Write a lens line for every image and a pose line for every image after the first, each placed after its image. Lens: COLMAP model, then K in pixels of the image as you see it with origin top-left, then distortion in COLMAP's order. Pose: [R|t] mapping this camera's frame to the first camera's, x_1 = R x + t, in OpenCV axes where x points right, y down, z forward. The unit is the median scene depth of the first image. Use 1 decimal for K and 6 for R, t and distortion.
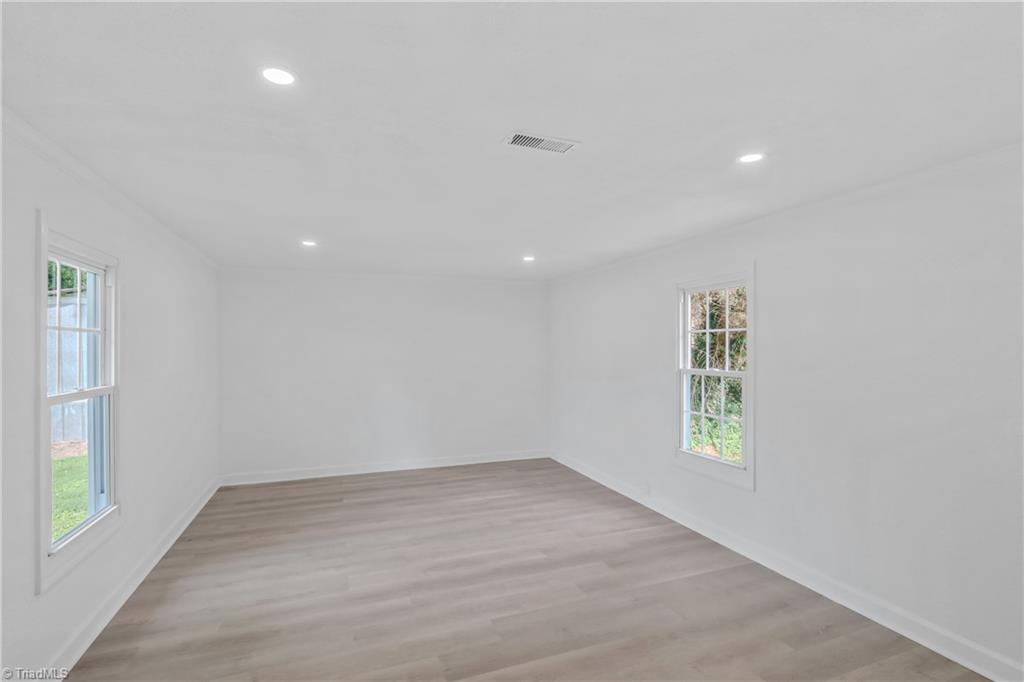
lens RADIAL K [[475.0, 0, 516.4], [0, 475.0, 350.5], [0, 0, 1]] dist [-0.003429, -0.000312]
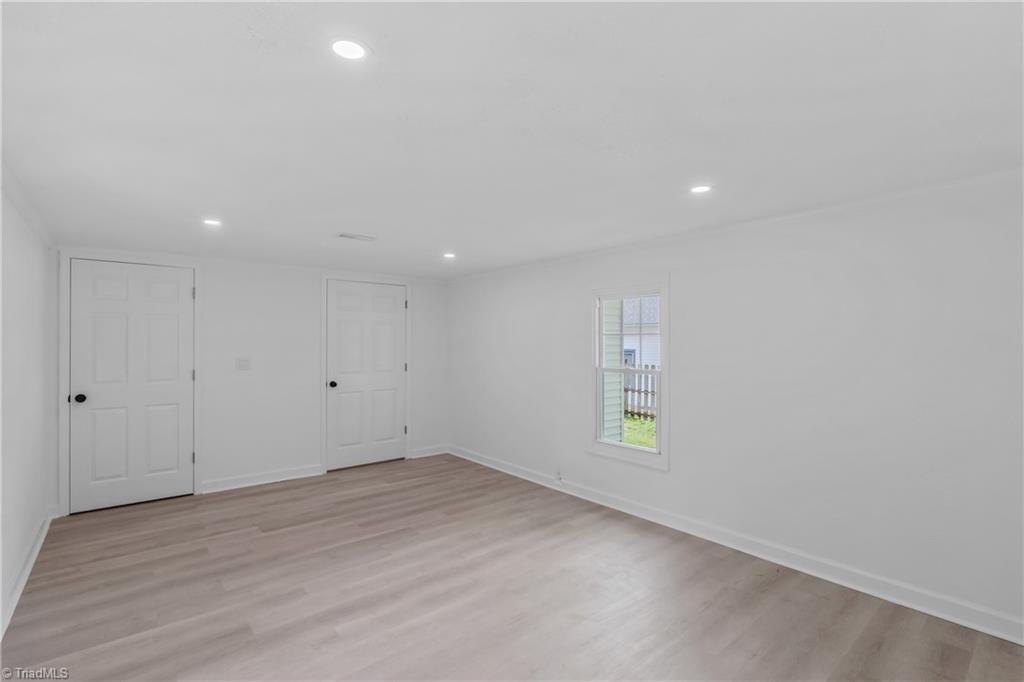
lens RADIAL K [[465.0, 0, 512.6], [0, 465.0, 343.4], [0, 0, 1]] dist [0.000386, 0.000103]
pose [[-0.951558, -0.001227, -0.307468, 0.022713], [-0.000196, 0.999994, -0.003383, -0.004117], [0.307470, -0.003159, -0.951552, 2.018910]]
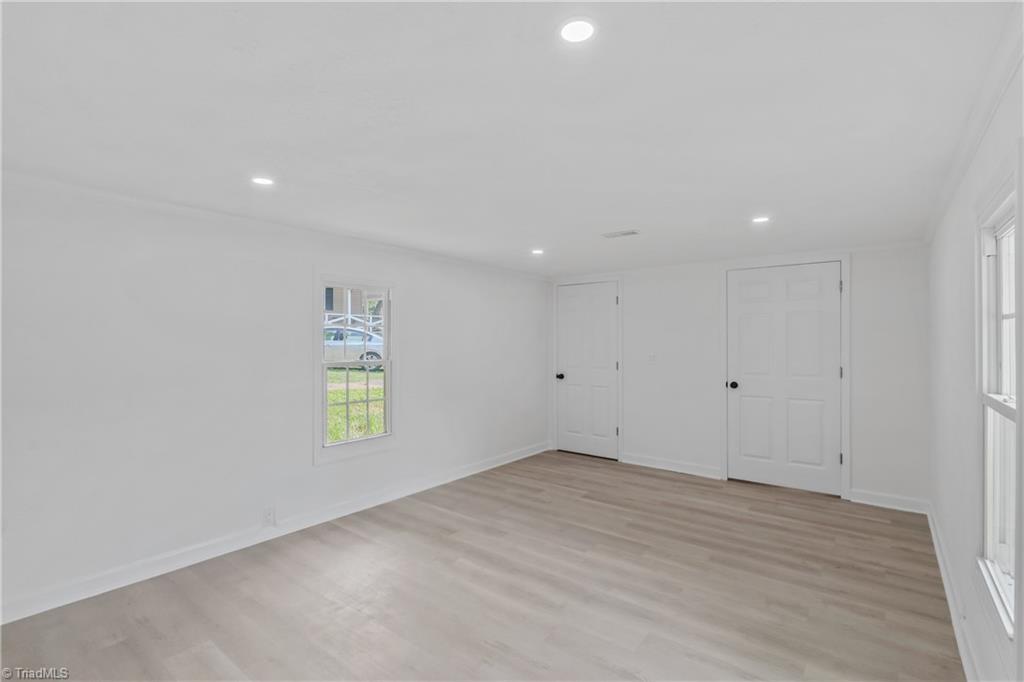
lens RADIAL K [[465.0, 0, 512.6], [0, 465.0, 343.4], [0, 0, 1]] dist [0.000386, 0.000103]
pose [[-0.508391, -0.001239, 0.861126, -0.911315], [0.000829, 0.999998, 0.001928, -0.002262], [-0.861126, 0.001694, -0.508389, 1.581734]]
